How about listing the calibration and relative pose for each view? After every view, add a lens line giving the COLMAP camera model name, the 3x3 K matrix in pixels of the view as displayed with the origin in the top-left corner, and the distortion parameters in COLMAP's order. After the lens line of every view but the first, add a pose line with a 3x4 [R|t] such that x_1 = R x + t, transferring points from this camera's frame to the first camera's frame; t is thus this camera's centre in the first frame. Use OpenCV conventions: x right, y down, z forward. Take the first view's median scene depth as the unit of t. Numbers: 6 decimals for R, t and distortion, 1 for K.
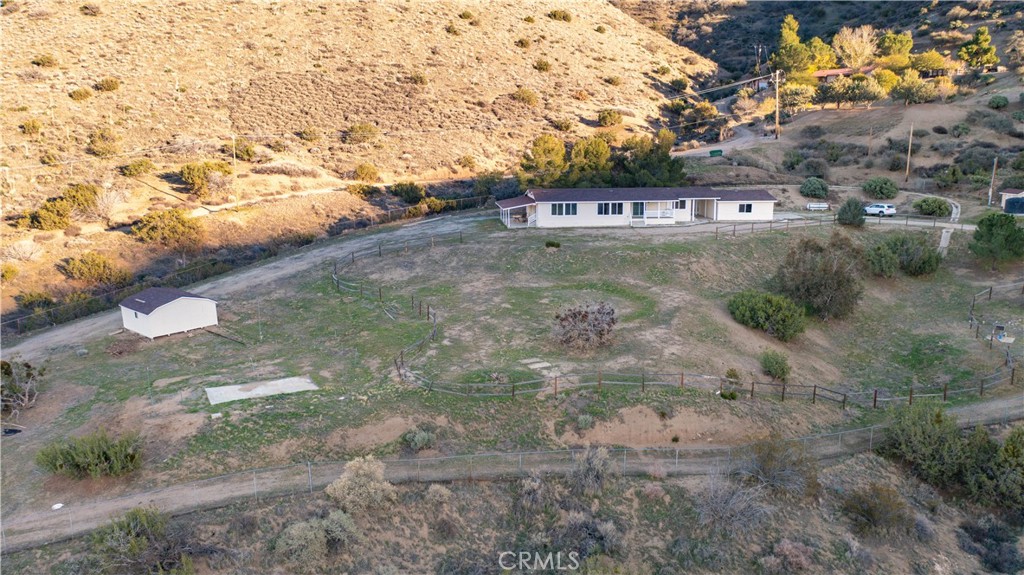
lens RADIAL K [[806.9, 0, 503.7], [0, 806.9, 286.9], [0, 0, 1]] dist [-0.018927, 0.006168]
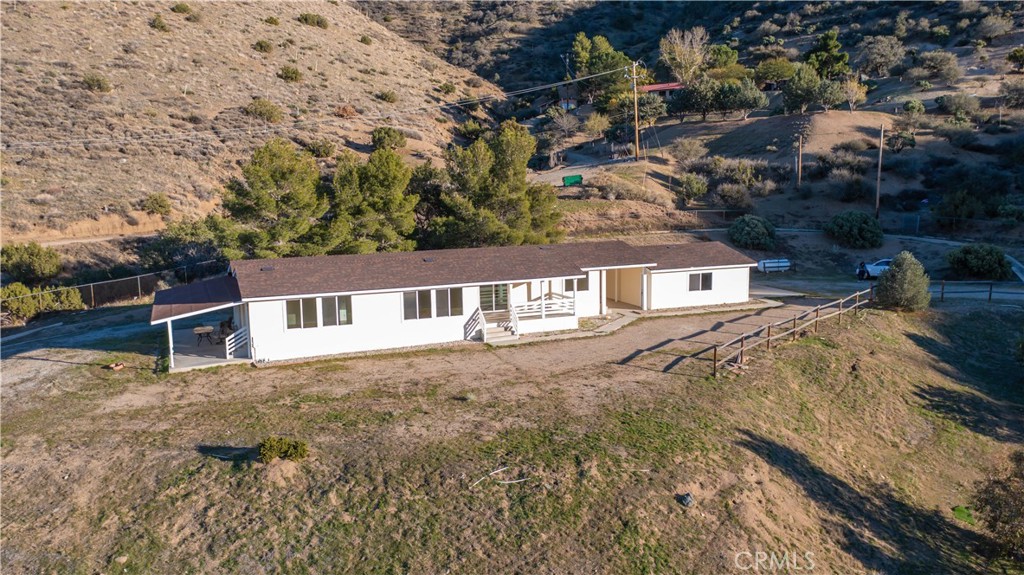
lens RADIAL K [[806.9, 0, 503.7], [0, 806.9, 286.9], [0, 0, 1]] dist [-0.018927, 0.006168]
pose [[0.959815, -0.049822, 0.276177, 0.027995], [0.064391, 0.996957, -0.043932, -0.044897], [-0.273148, 0.059950, 0.960102, 0.312947]]
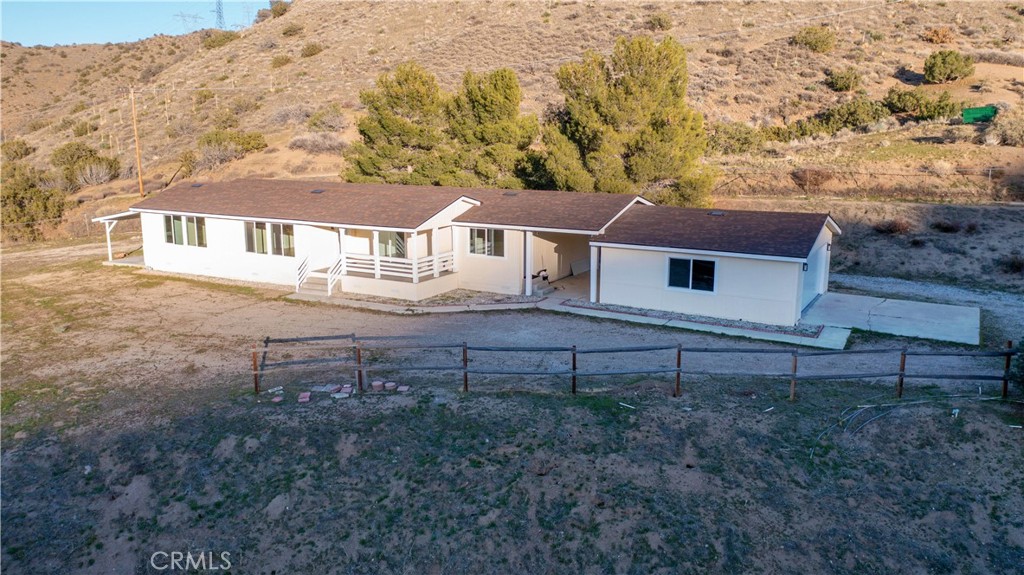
lens RADIAL K [[806.9, 0, 503.7], [0, 806.9, 286.9], [0, 0, 1]] dist [-0.018927, 0.006168]
pose [[0.807533, 0.117358, -0.578029, 0.229129], [-0.112134, 0.992679, 0.044889, -0.054717], [0.579065, 0.028567, 0.814781, 0.403841]]
